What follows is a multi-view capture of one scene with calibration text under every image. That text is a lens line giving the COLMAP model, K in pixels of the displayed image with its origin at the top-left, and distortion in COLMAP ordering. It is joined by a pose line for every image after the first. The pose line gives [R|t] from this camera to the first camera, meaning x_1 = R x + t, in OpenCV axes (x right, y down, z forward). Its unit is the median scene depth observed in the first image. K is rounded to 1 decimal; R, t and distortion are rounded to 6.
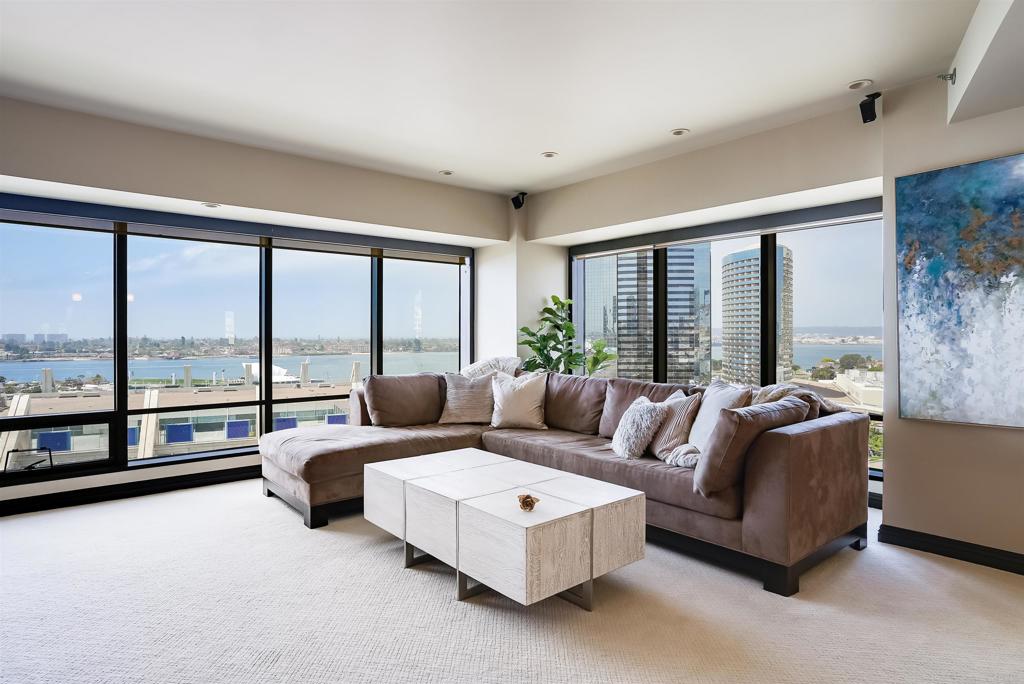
lens RADIAL K [[583.9, 0, 523.1], [0, 583.9, 341.1], [0, 0, 1]] dist [0.022519, 0.003503]
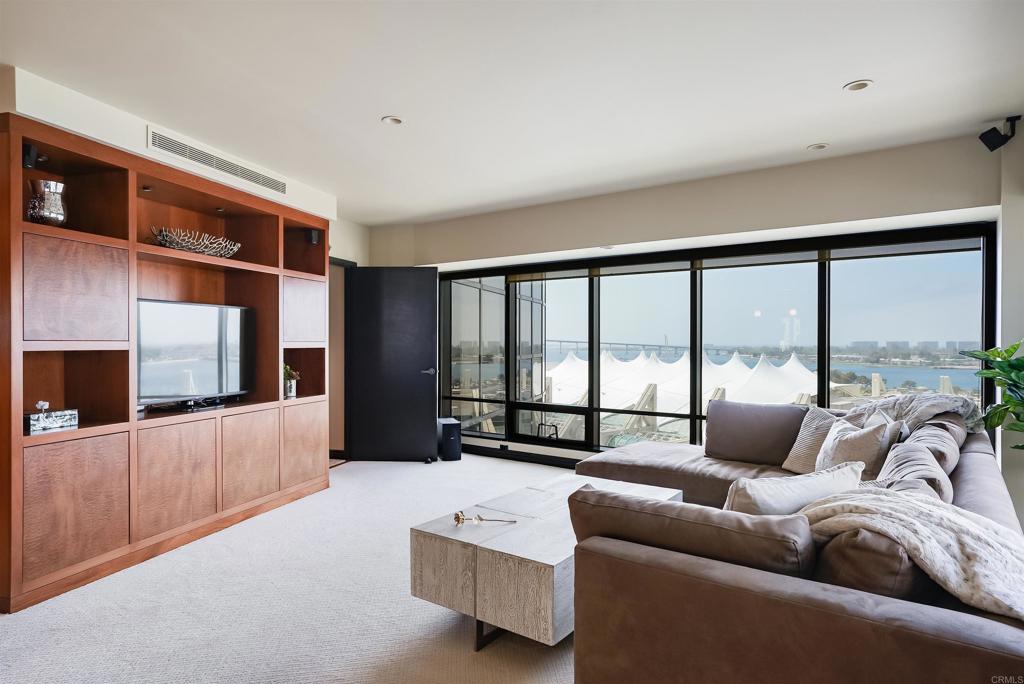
lens RADIAL K [[633.1, 0, 513.3], [0, 633.1, 346.1], [0, 0, 1]] dist [0.004906, 0.001711]
pose [[0.217942, 0.009045, -0.975920, 0.679756], [-0.011783, 0.999909, 0.006636, -0.029325], [0.975891, 0.010053, 0.218029, 0.492014]]
